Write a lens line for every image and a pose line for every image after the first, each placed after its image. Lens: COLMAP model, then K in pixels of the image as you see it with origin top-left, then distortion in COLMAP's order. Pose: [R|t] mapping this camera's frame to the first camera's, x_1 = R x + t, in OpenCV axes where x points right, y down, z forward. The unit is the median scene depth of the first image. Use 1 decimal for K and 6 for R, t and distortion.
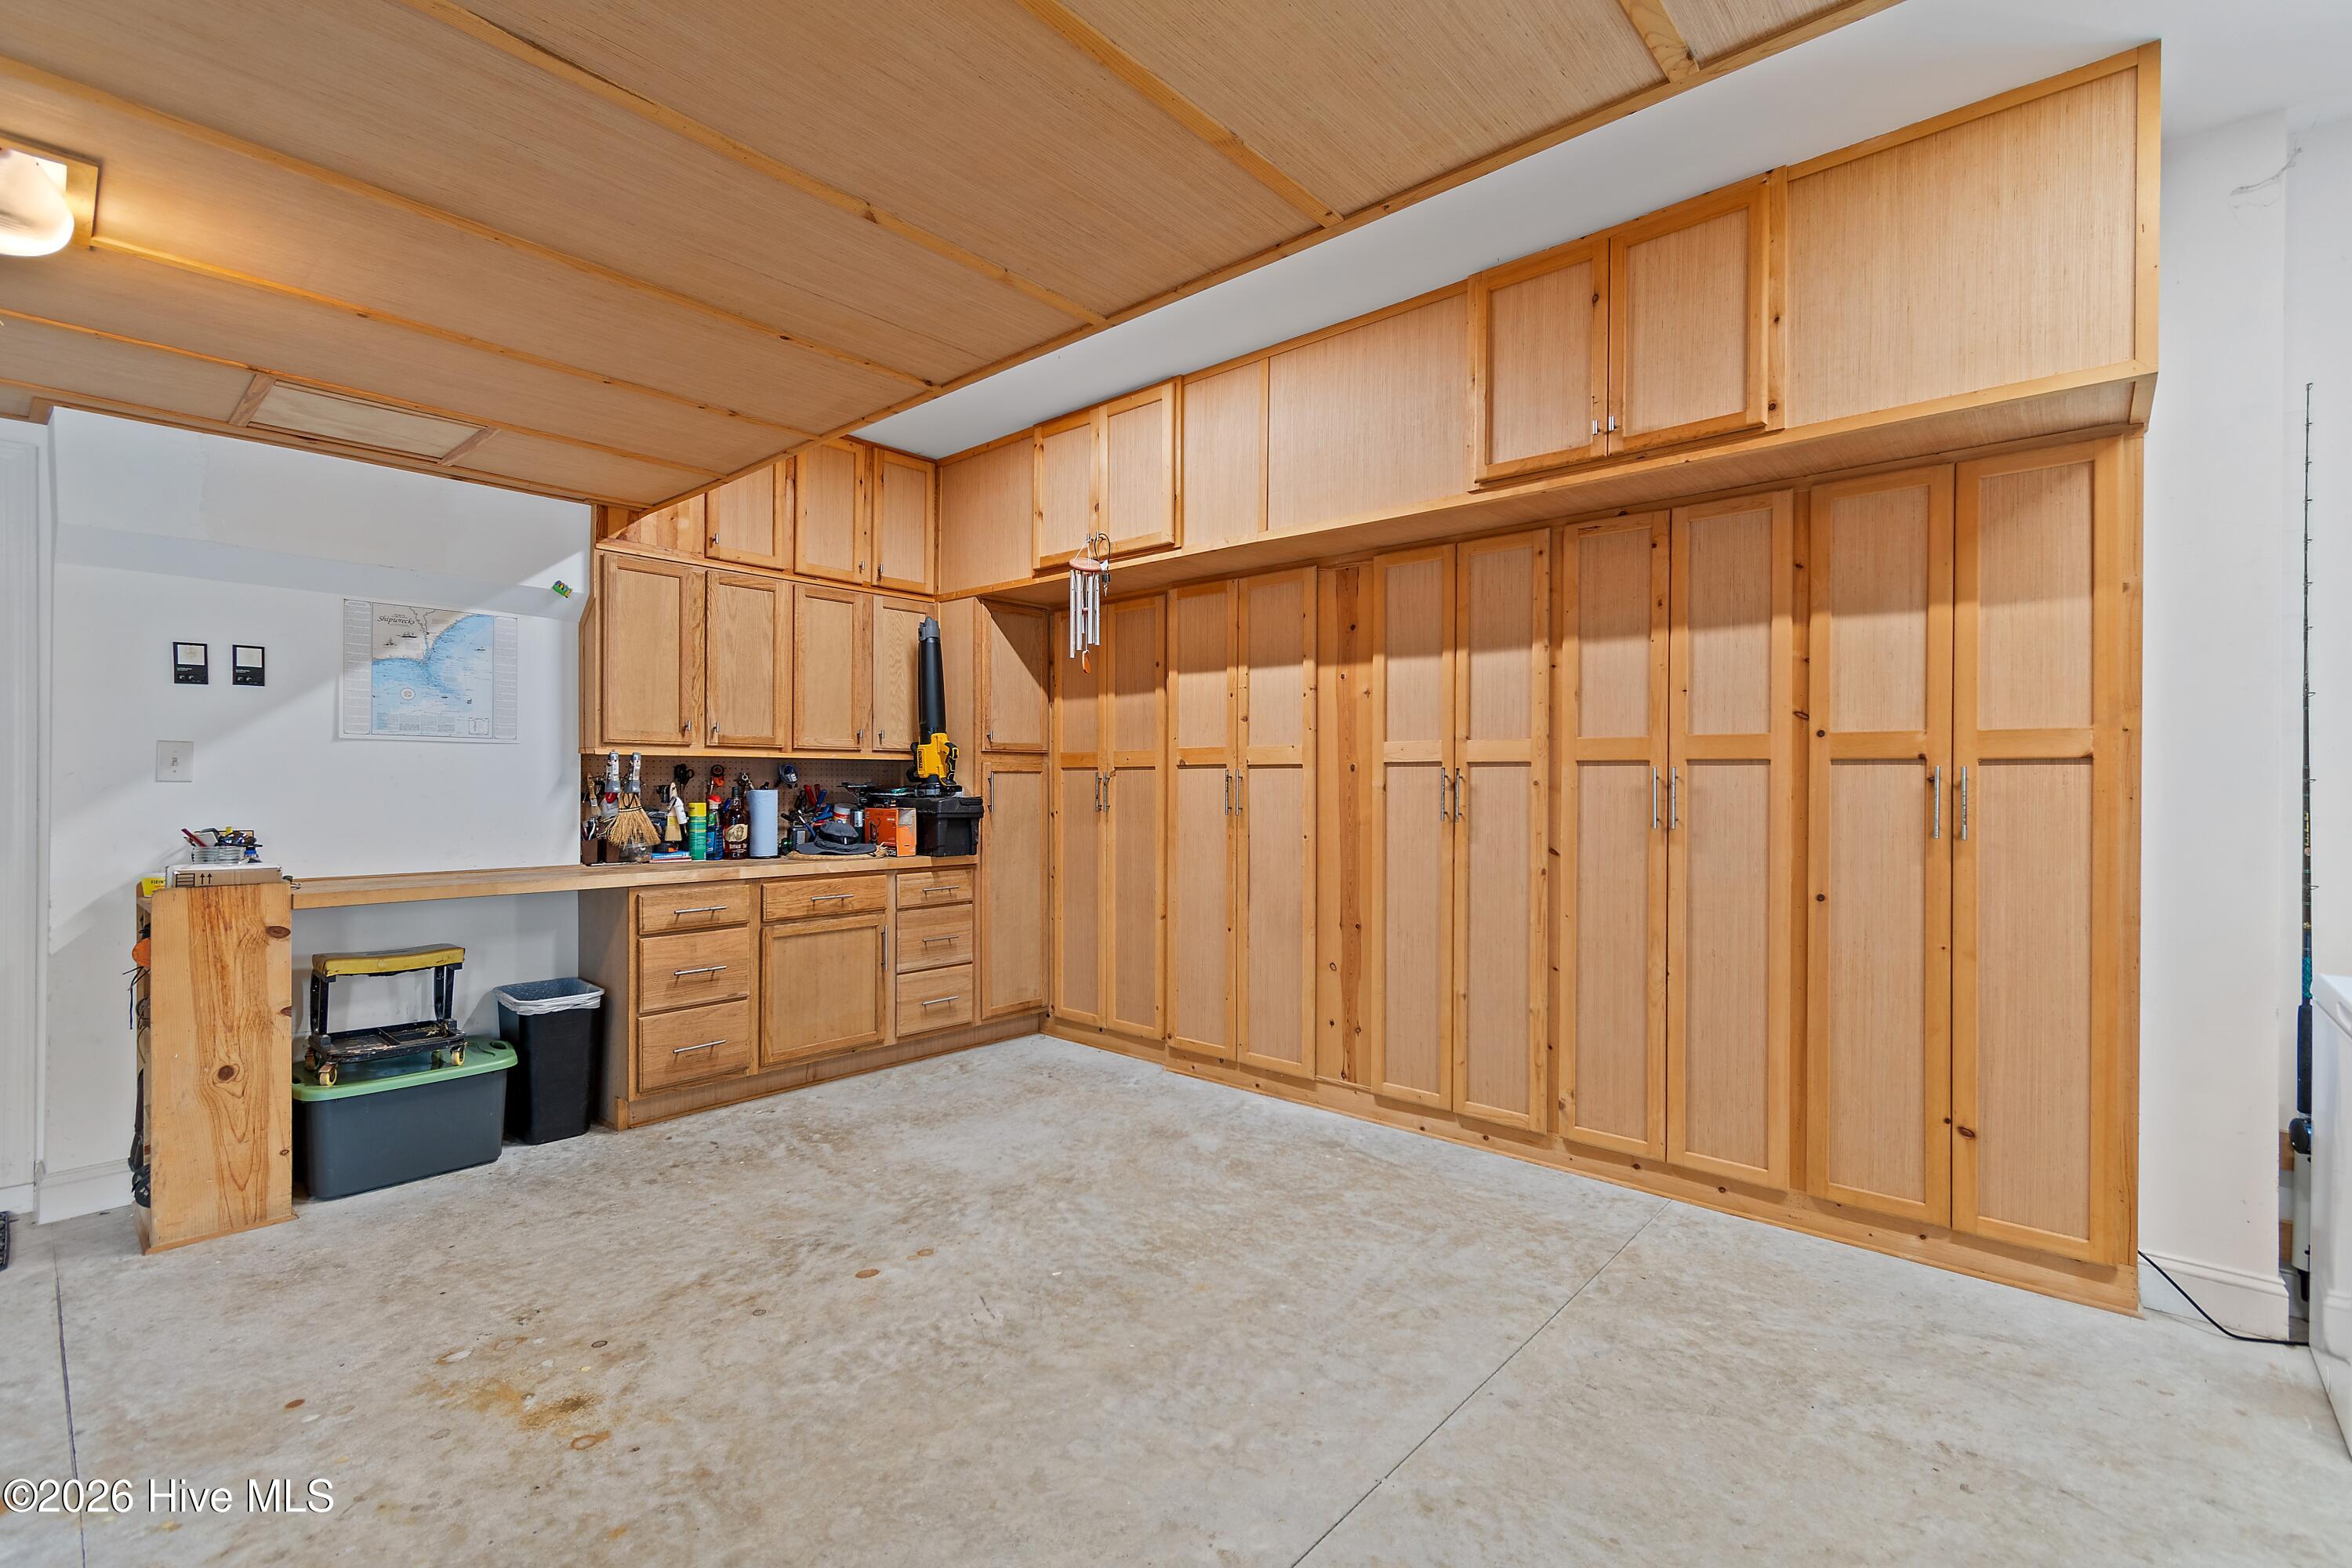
lens RADIAL K [[1033.6, 0, 1178.9], [0, 1033.6, 783.4], [0, 0, 1]] dist [0.003961, -0.001385]
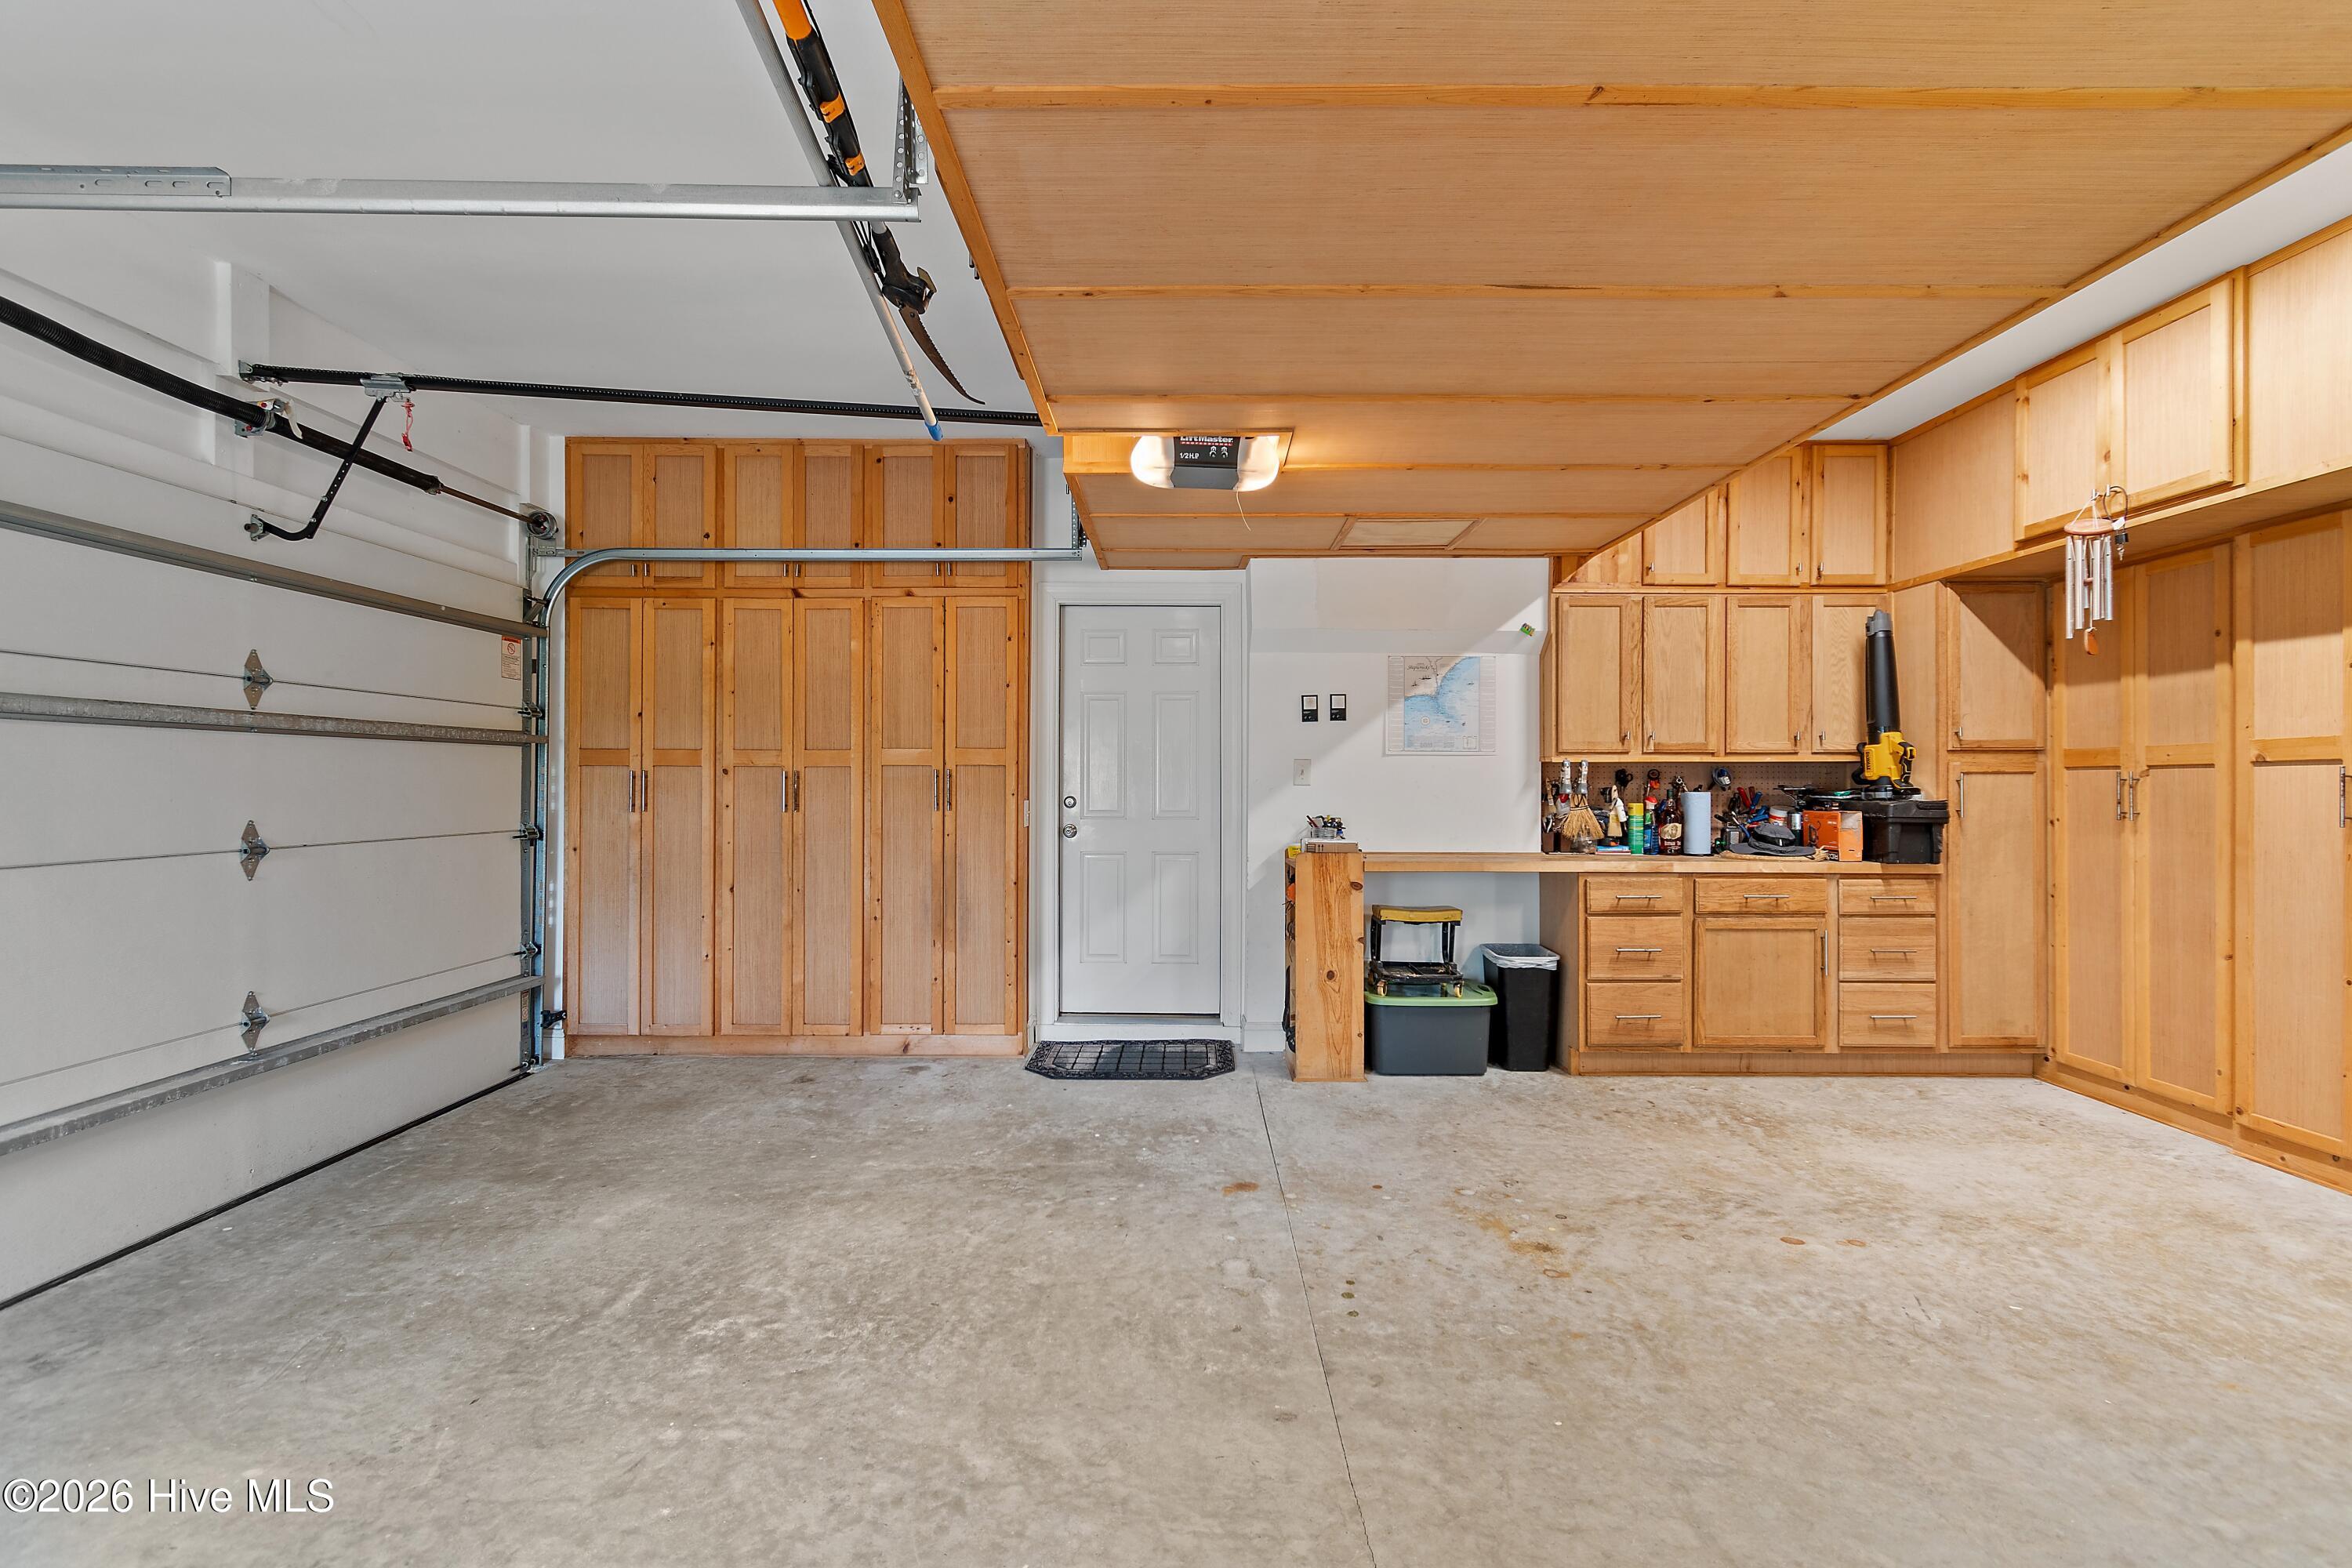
lens RADIAL K [[1033.6, 0, 1178.9], [0, 1033.6, 783.4], [0, 0, 1]] dist [0.003961, -0.001385]
pose [[0.657135, -0.003623, -0.753764, 0.066155], [0.000764, 0.999991, -0.004140, 0.001610], [0.753773, 0.002145, 0.657132, -0.134482]]
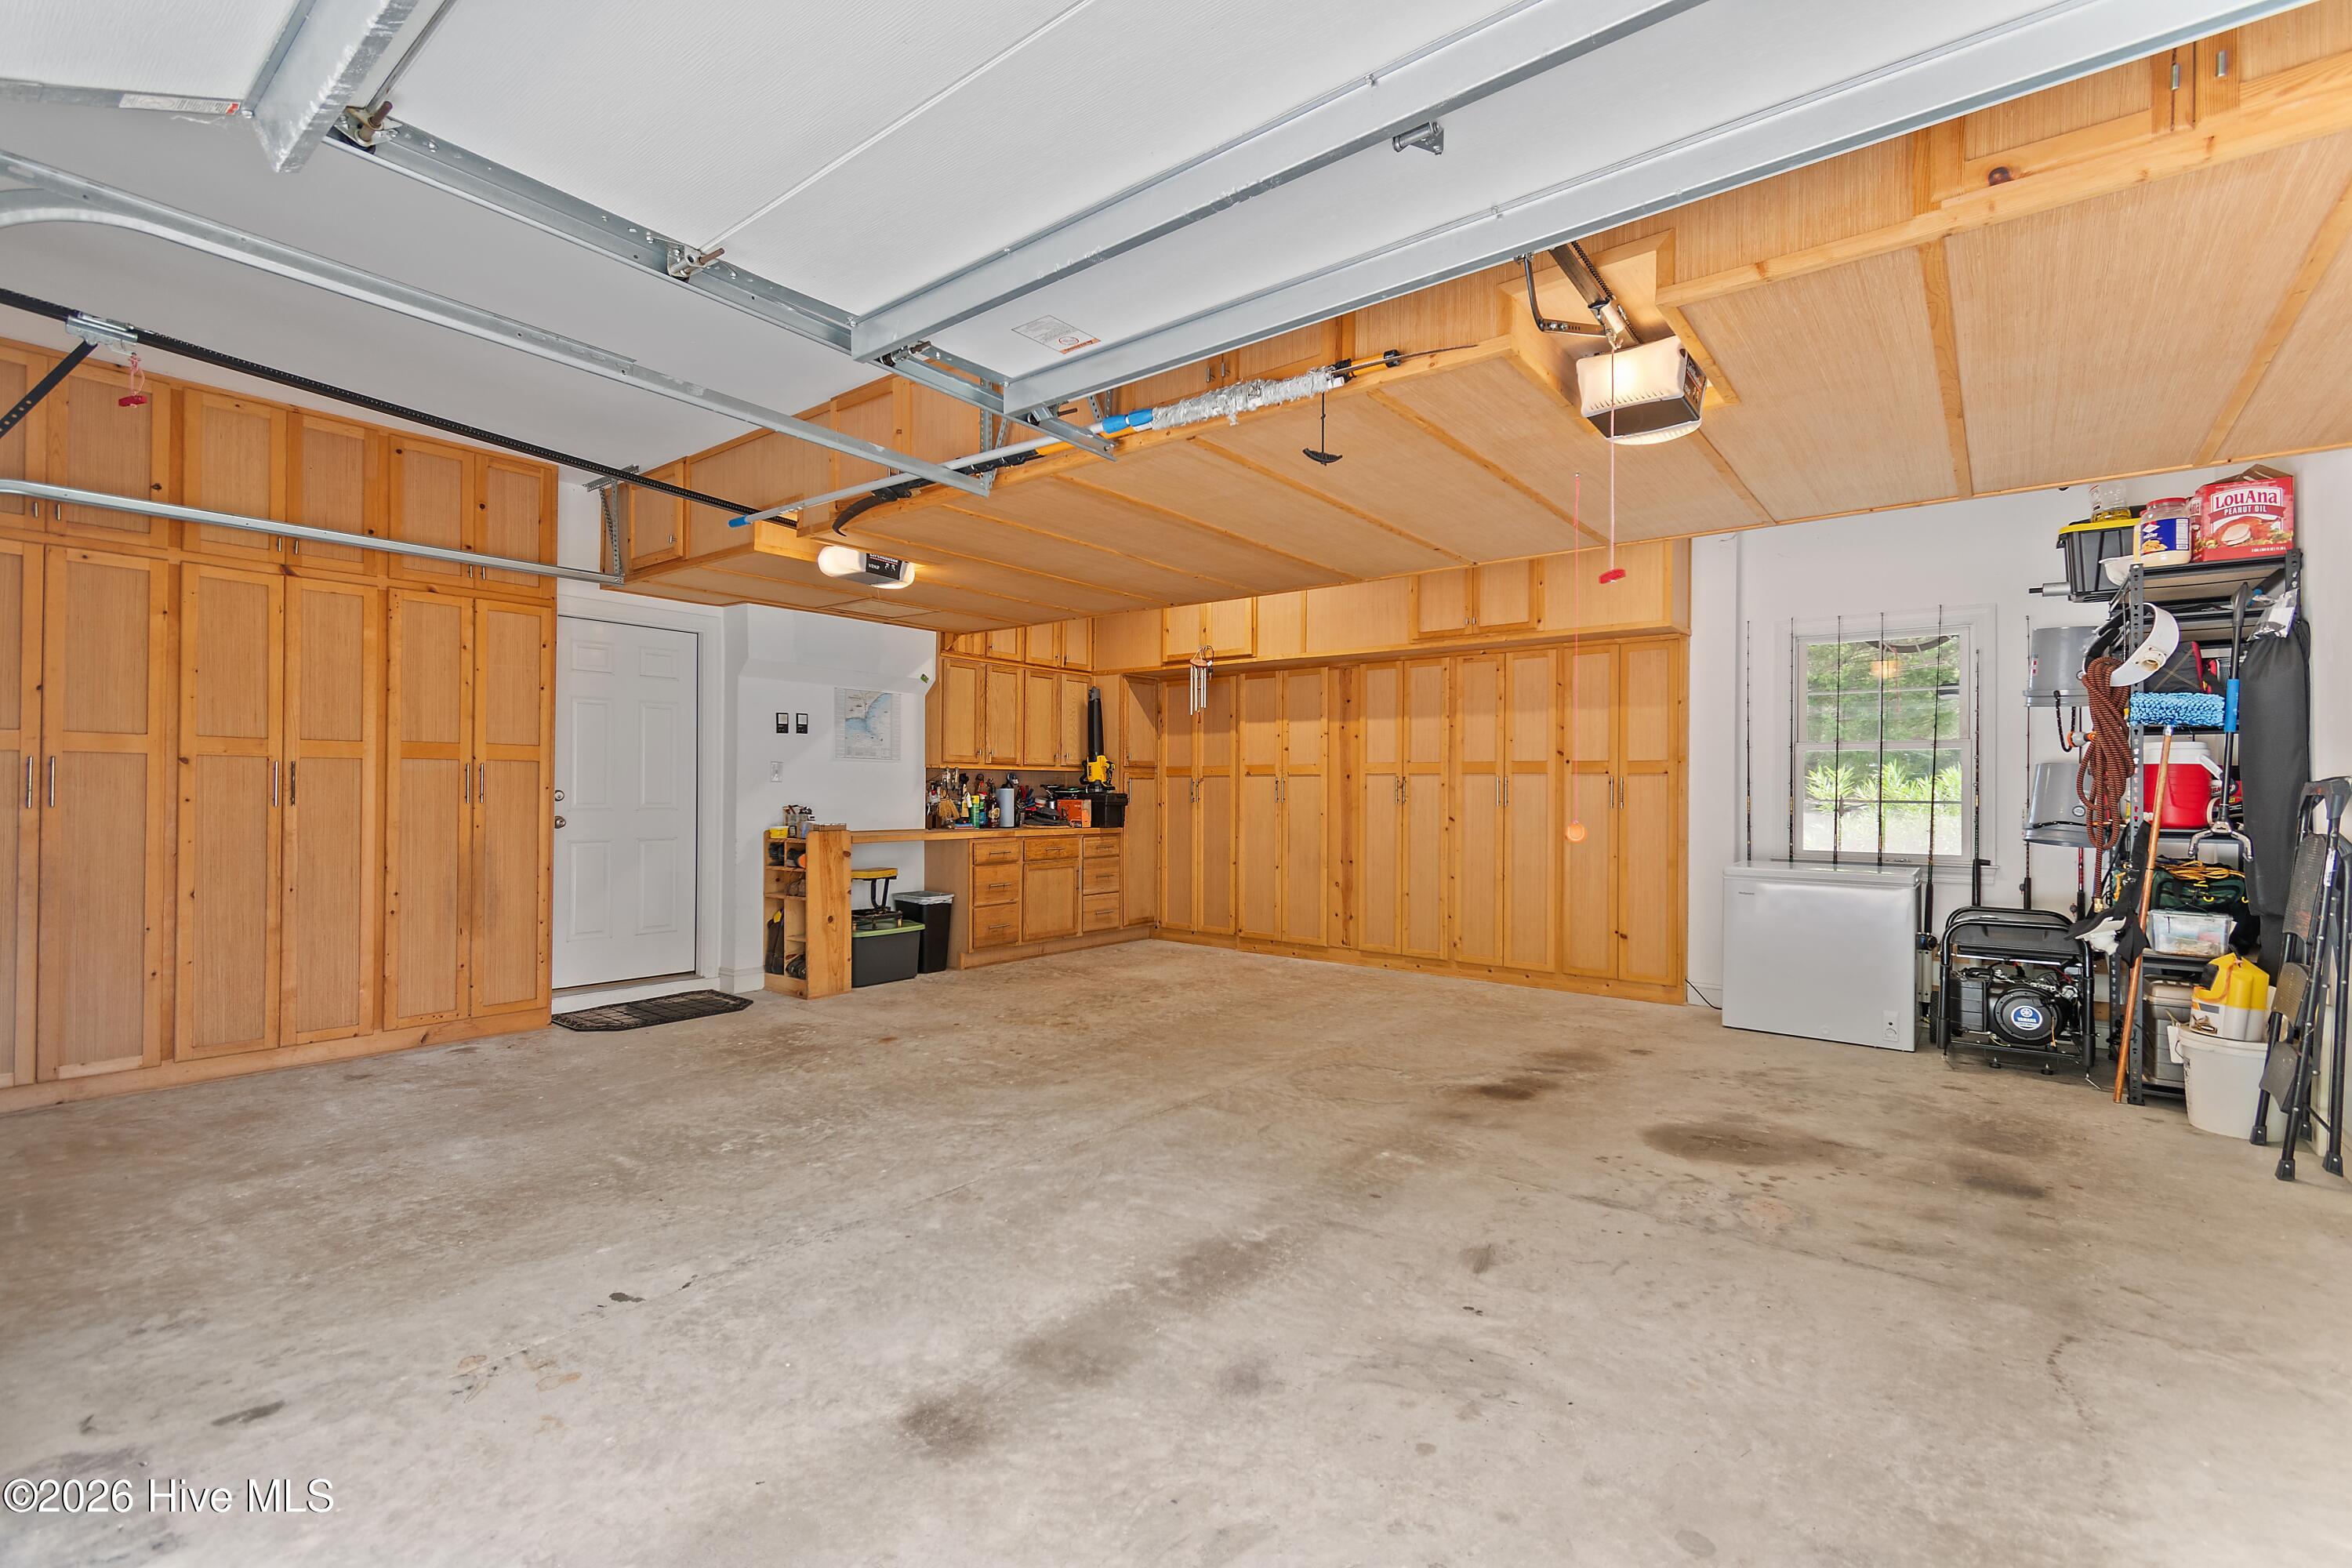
lens RADIAL K [[1033.6, 0, 1178.9], [0, 1033.6, 783.4], [0, 0, 1]] dist [0.003961, -0.001385]
pose [[0.998608, 0.001592, 0.052716, -0.248488], [-0.001175, 0.999968, -0.007939, 0.013684], [-0.052727, 0.007866, 0.998578, -0.890749]]
